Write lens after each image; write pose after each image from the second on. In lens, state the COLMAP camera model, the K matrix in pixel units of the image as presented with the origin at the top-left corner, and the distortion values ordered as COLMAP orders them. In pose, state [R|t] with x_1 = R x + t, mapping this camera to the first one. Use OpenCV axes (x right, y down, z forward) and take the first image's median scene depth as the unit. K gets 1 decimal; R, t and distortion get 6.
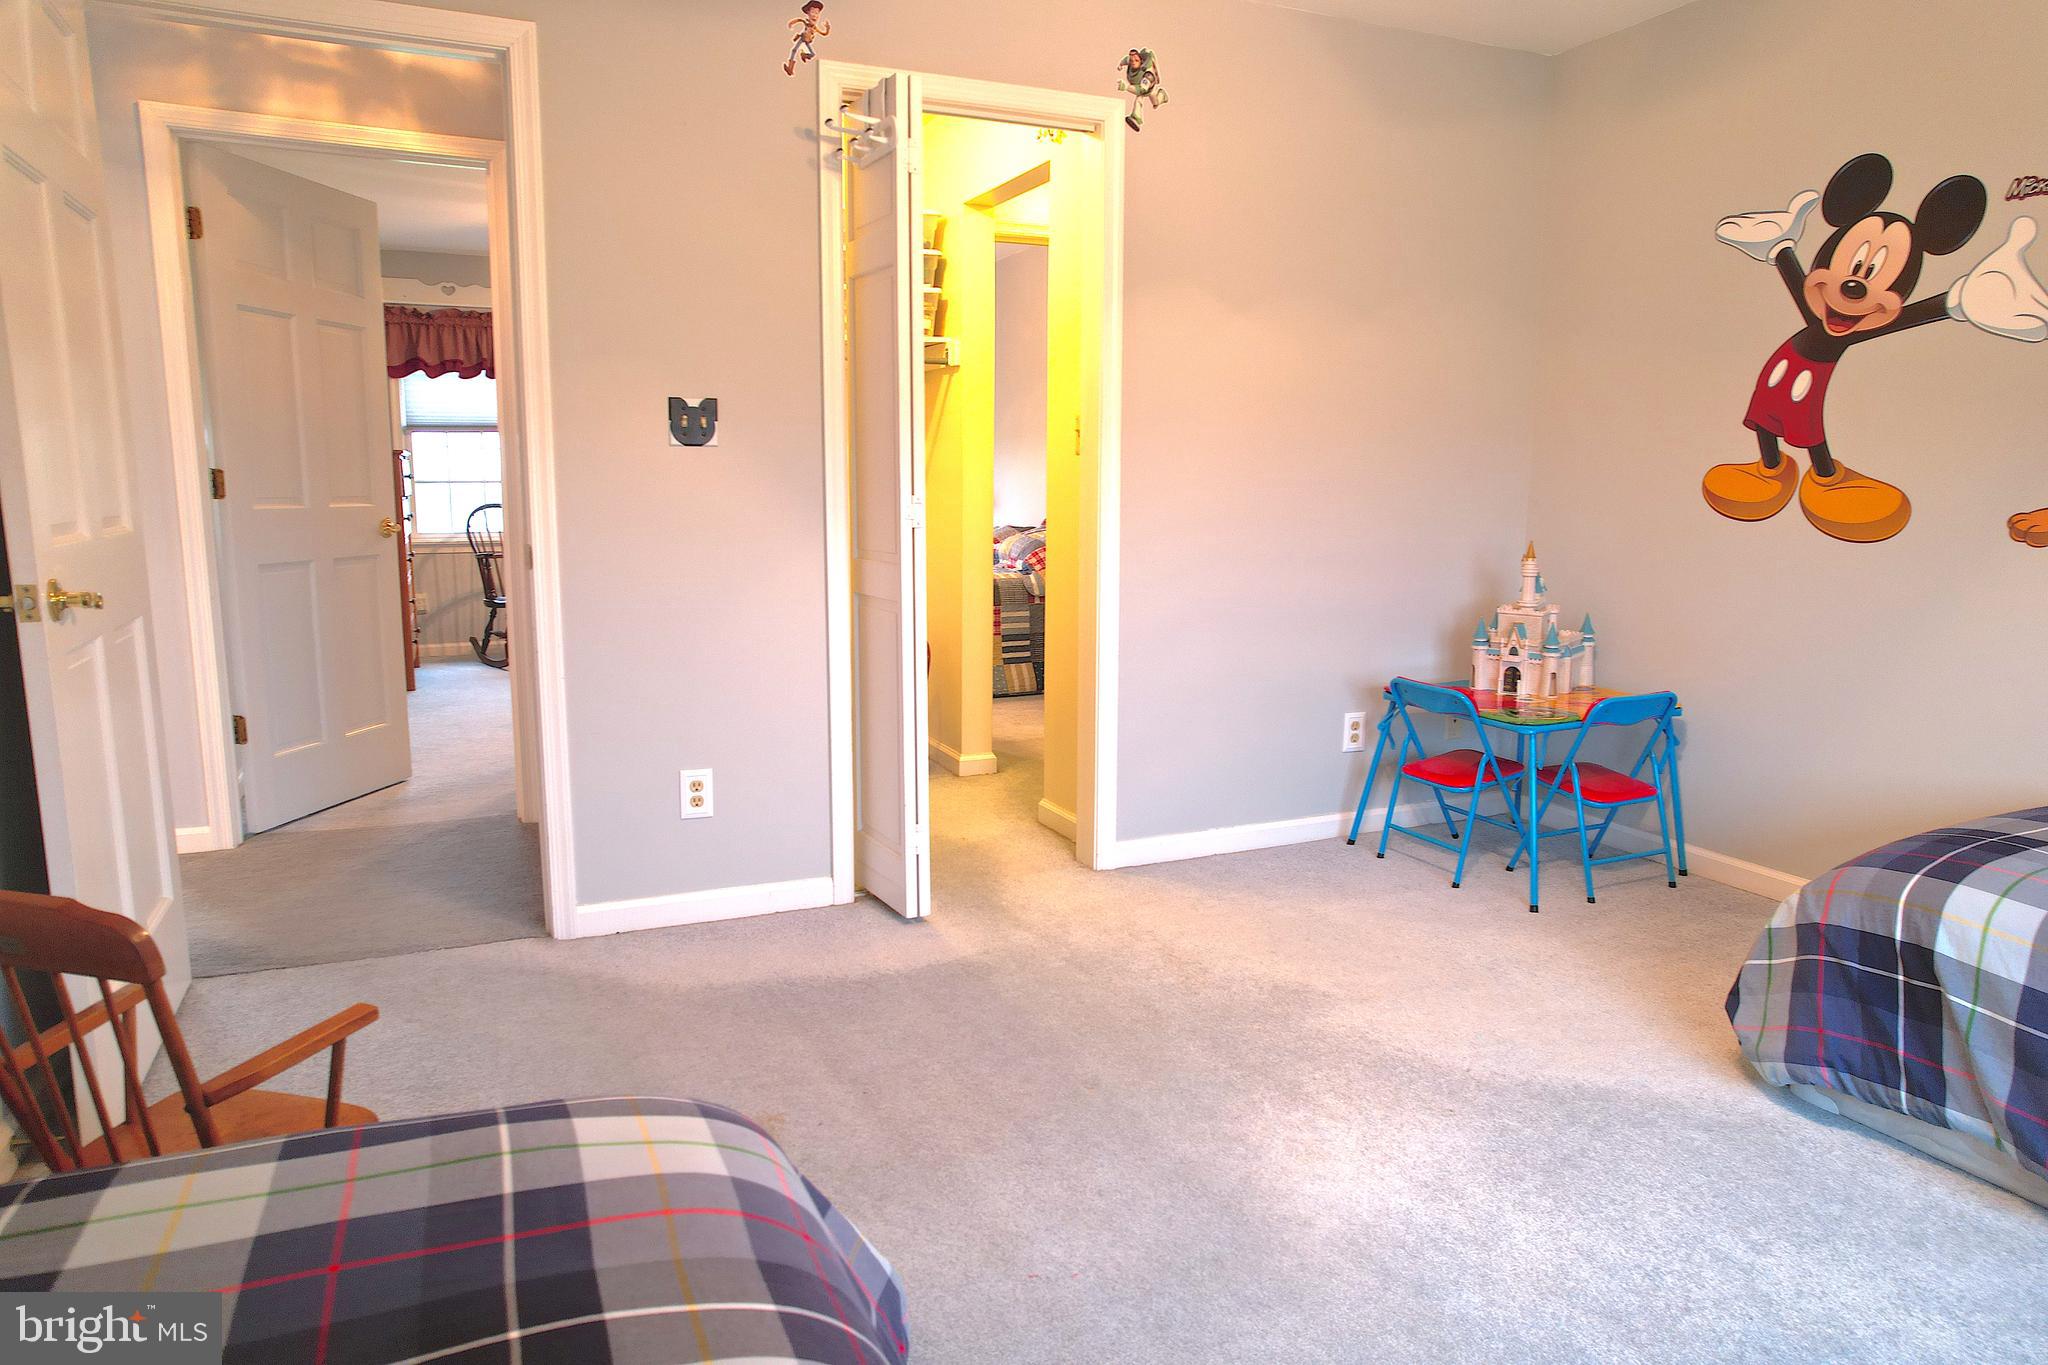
lens RADIAL K [[1310.2, 0, 1029.7], [0, 1310.2, 691.4], [0, 0, 1]] dist [-0.077438, 0.076692]
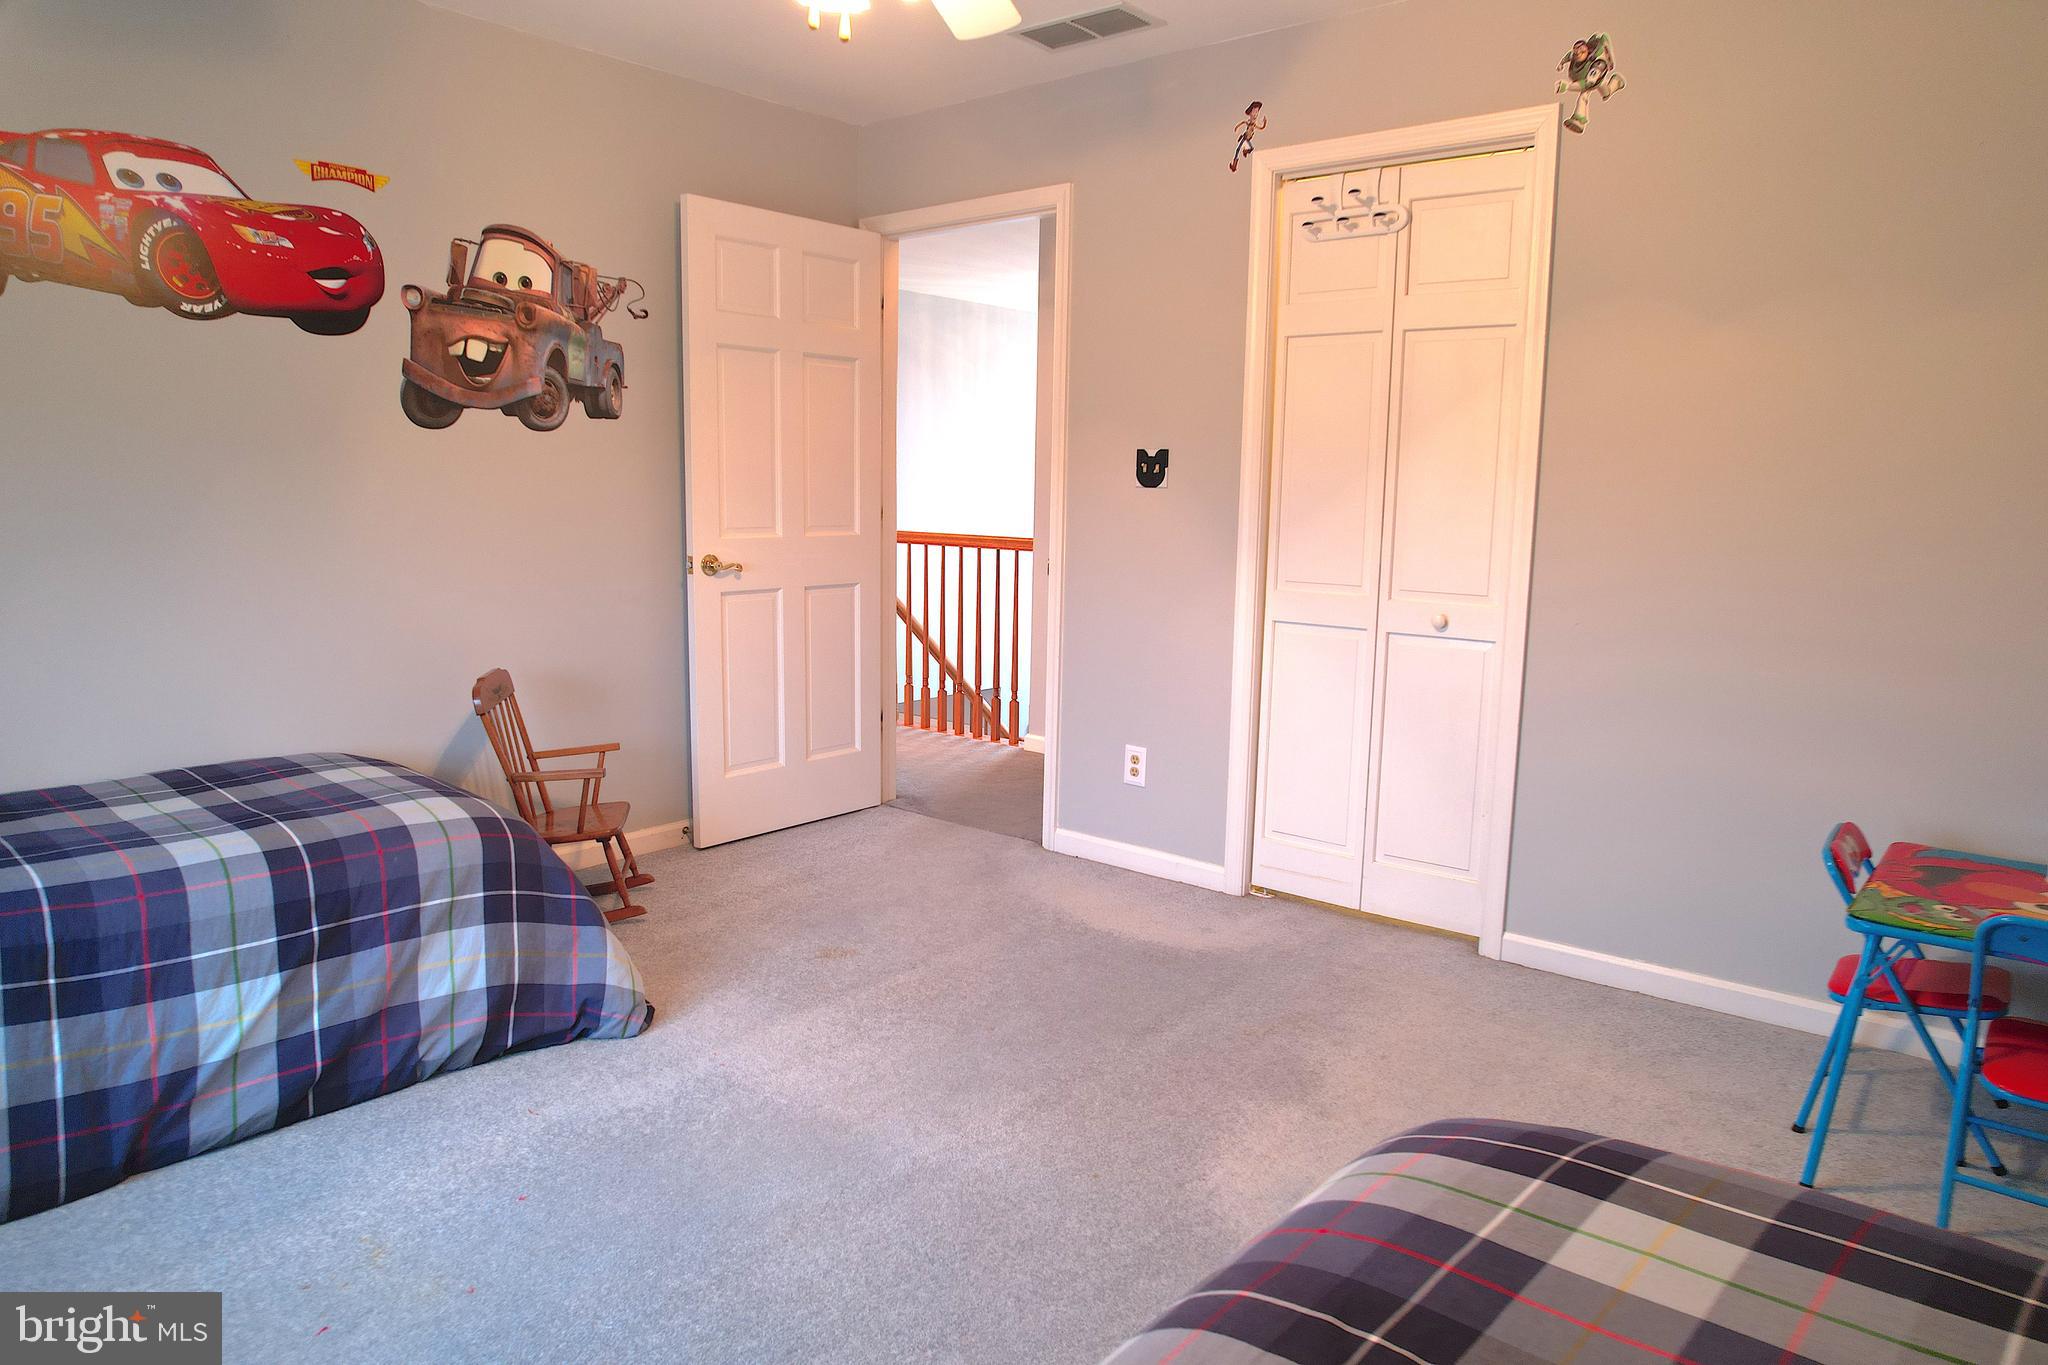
lens RADIAL K [[1307.2, 0, 1031.7], [0, 1307.2, 697.3], [0, 0, 1]] dist [-0.070471, 0.061704]
pose [[0.439908, 0.148440, -0.885690, 0.795866], [-0.161015, 0.983300, 0.084826, -0.075774], [0.883490, 0.105294, 0.456463, 0.336301]]
